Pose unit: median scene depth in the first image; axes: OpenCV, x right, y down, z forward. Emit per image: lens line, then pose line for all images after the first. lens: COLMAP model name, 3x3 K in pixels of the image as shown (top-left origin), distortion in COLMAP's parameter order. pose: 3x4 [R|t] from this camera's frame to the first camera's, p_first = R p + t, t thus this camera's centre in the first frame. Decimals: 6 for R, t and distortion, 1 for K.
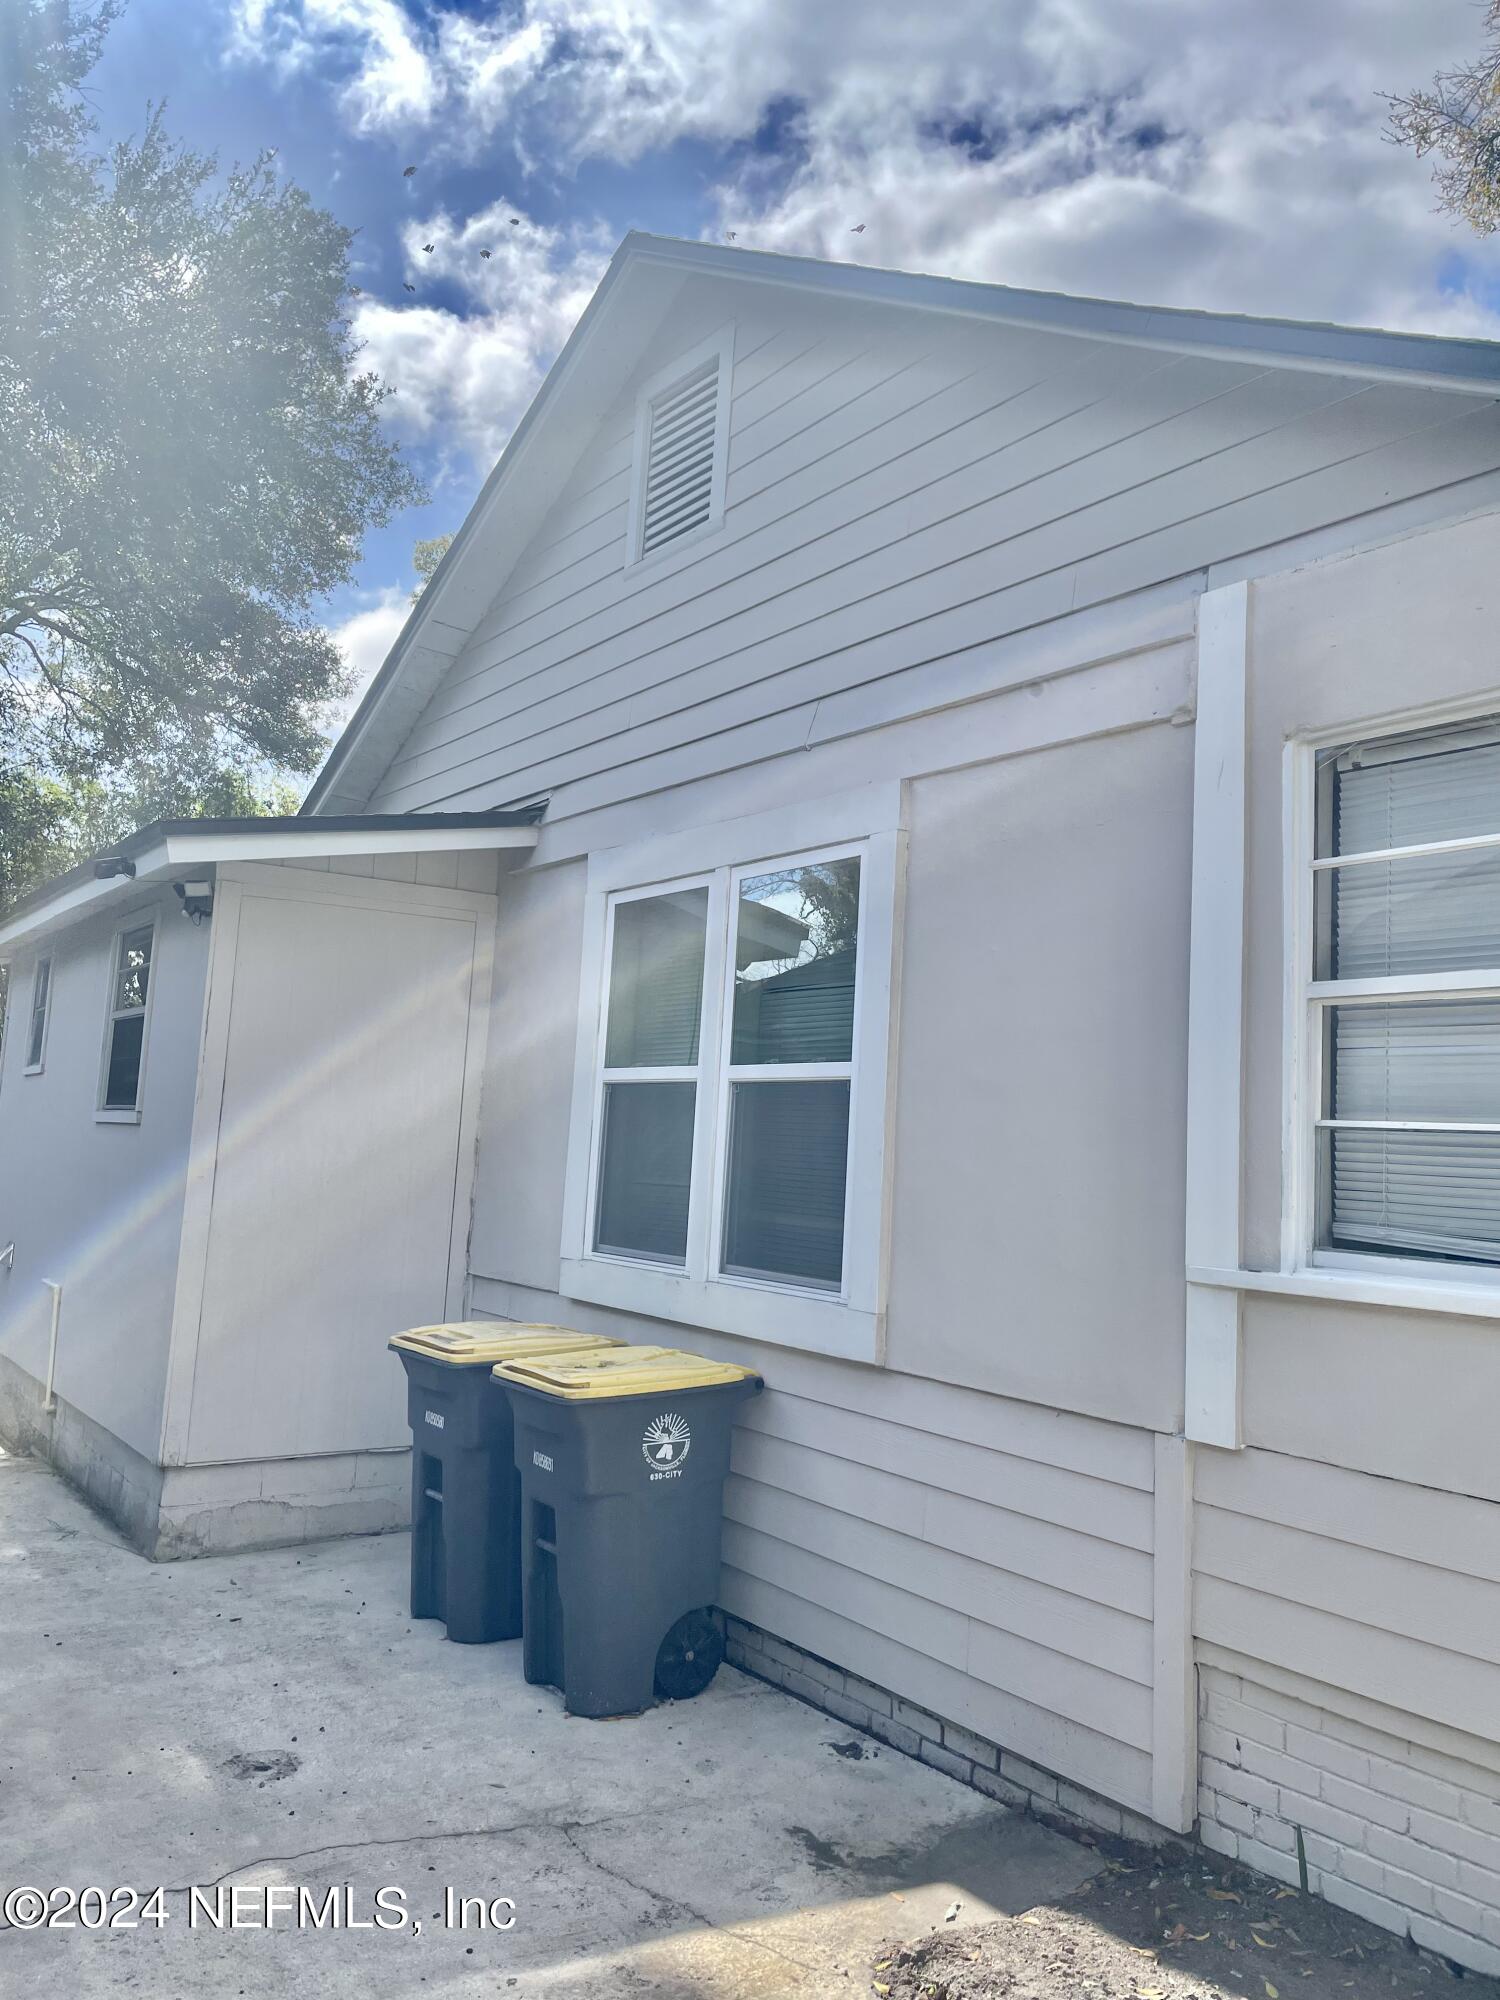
lens RADIAL K [[1513.8, 0, 741.5], [0, 1513.8, 992.2], [0, 0, 1]] dist [0.030205, -0.024689]
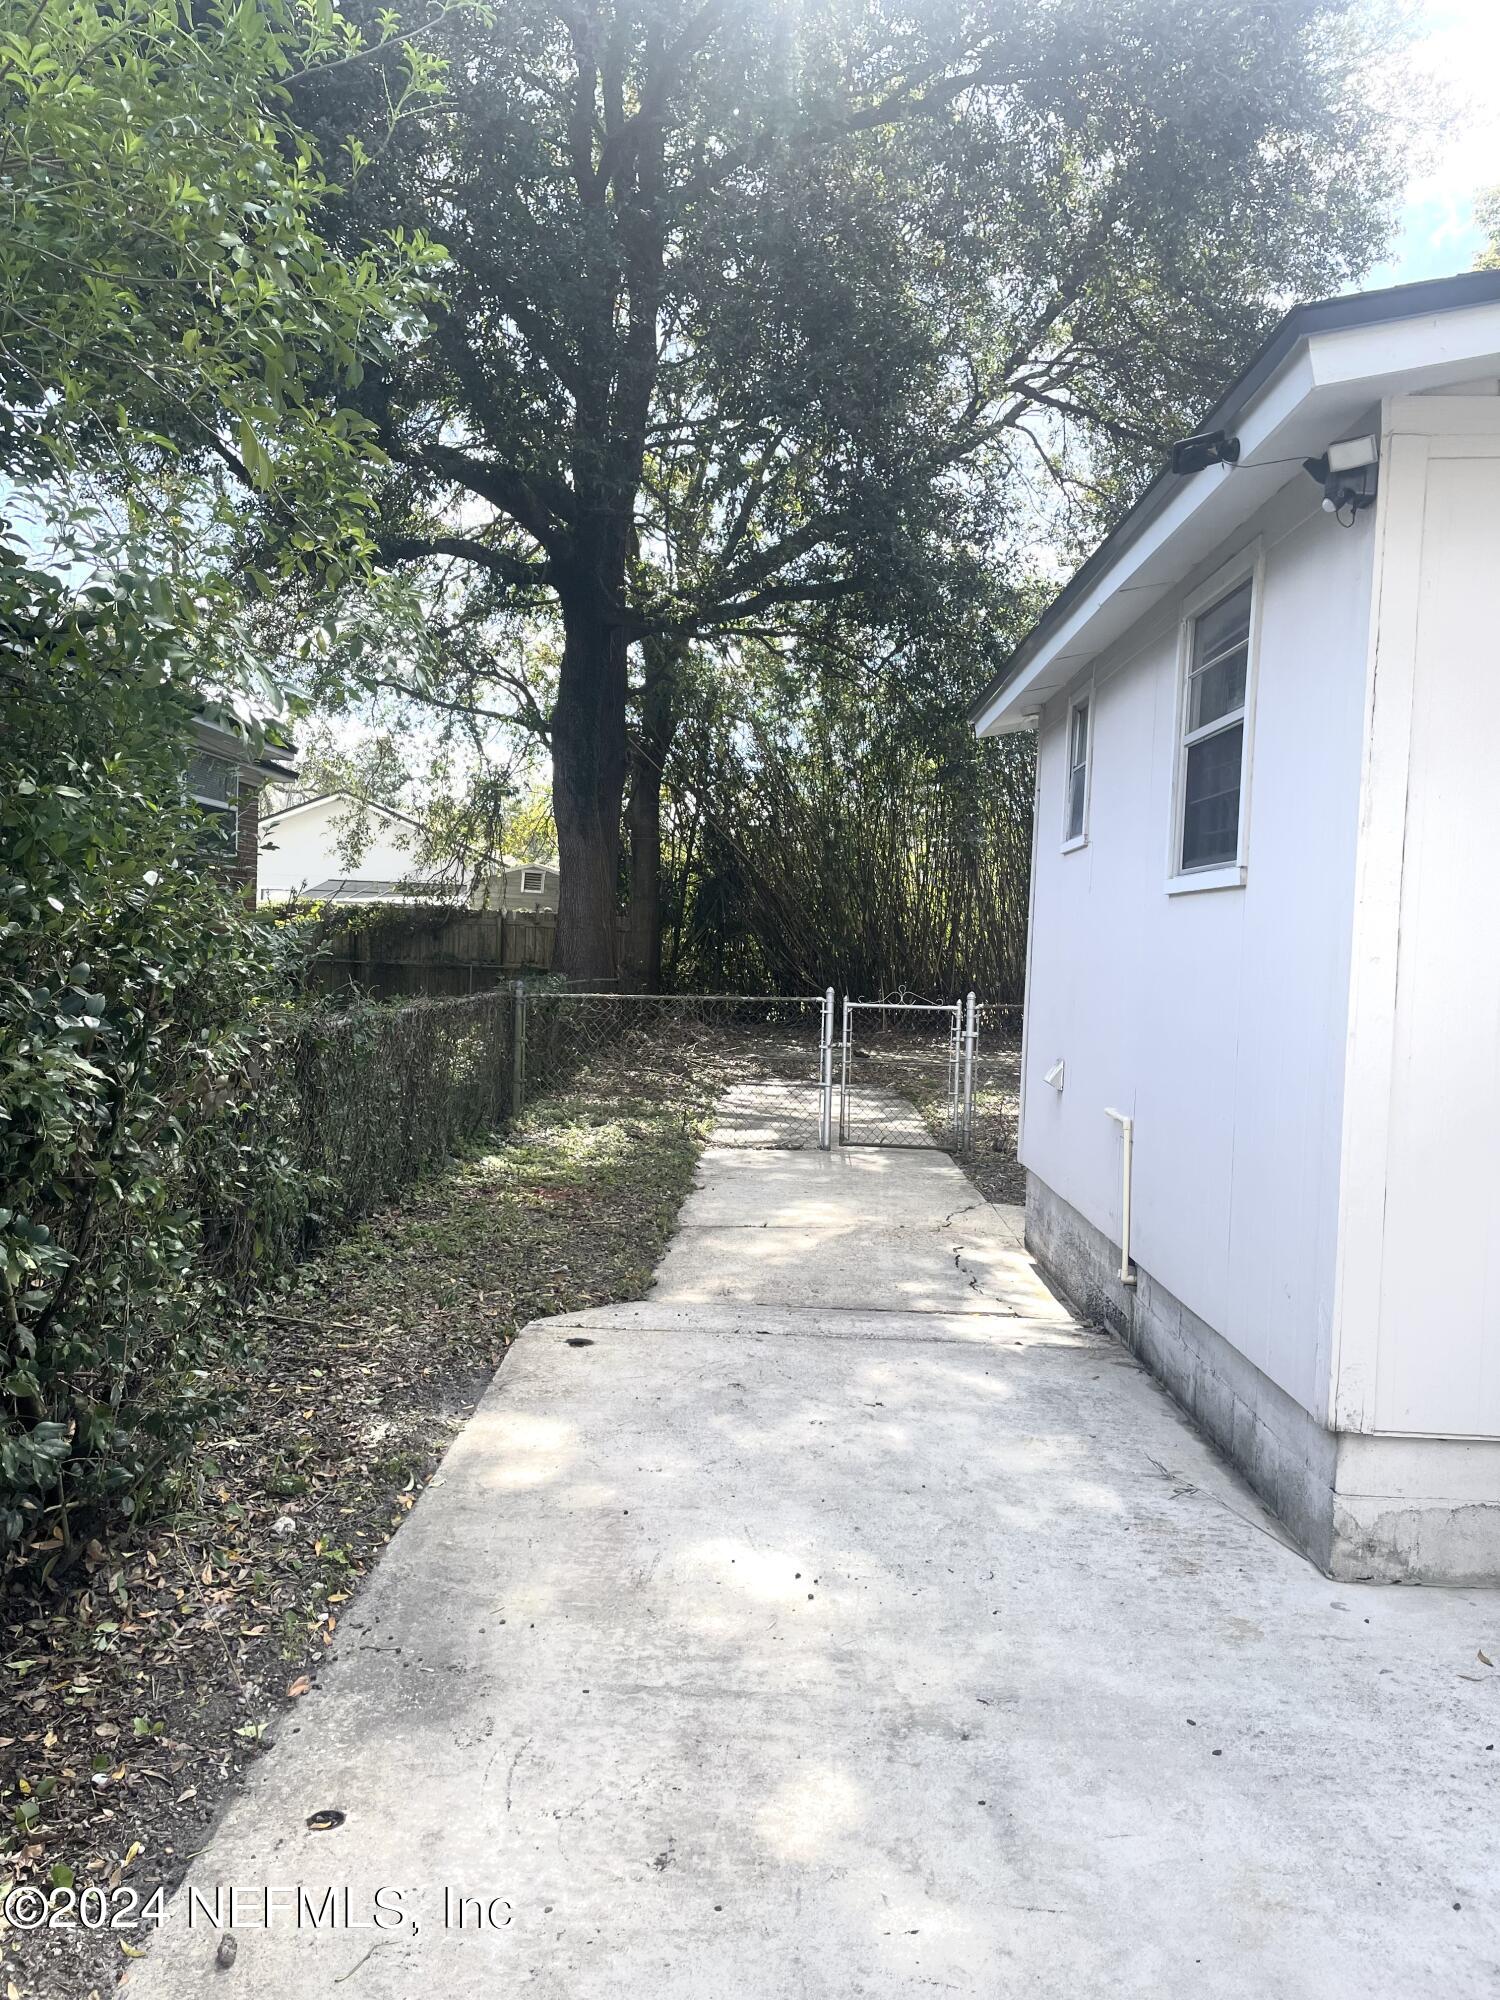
lens RADIAL K [[1513.8, 0, 743.4], [0, 1513.8, 1003.2], [0, 0, 1]] dist [0.030205, -0.024689]
pose [[0.804783, -0.004030, -0.593556, -0.204001], [0.075949, 0.992456, 0.096239, 0.064250], [0.588690, -0.122531, 0.799018, 0.386276]]
